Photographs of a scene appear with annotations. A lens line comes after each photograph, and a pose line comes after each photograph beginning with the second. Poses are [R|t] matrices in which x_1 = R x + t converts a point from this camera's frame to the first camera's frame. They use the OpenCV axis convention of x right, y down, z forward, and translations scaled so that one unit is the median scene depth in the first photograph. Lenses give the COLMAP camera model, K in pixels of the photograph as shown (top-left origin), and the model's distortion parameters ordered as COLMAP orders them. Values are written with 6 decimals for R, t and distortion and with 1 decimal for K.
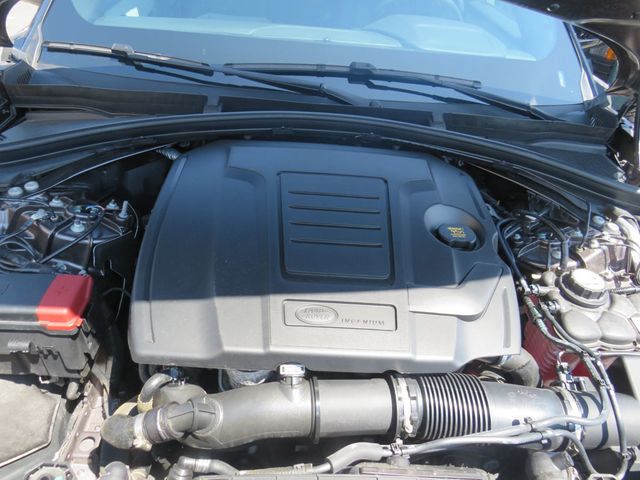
lens RADIAL K [[437.8, 0, 320.0], [0, 437.8, 240.0], [0, 0, 1]] dist [-0.035525, -0.001613]
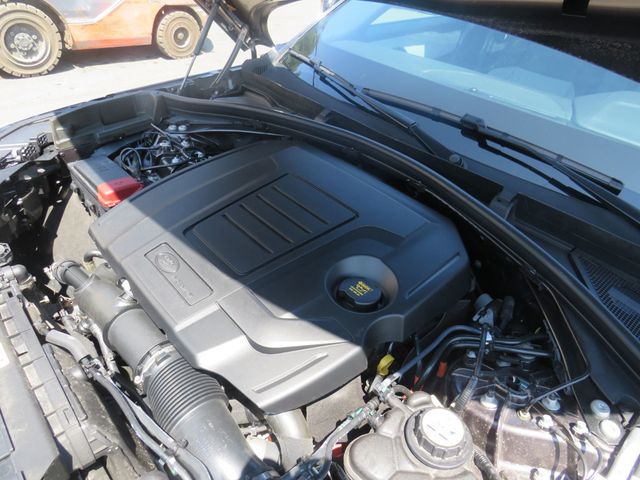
lens RADIAL K [[437.8, 0, 320.0], [0, 437.8, 240.0], [0, 0, 1]] dist [-0.035525, -0.001613]
pose [[0.659035, 0.410380, -0.630287, 0.570360], [-0.475238, 0.876746, 0.073935, -0.097522], [0.582942, 0.250810, 0.772834, 0.179924]]
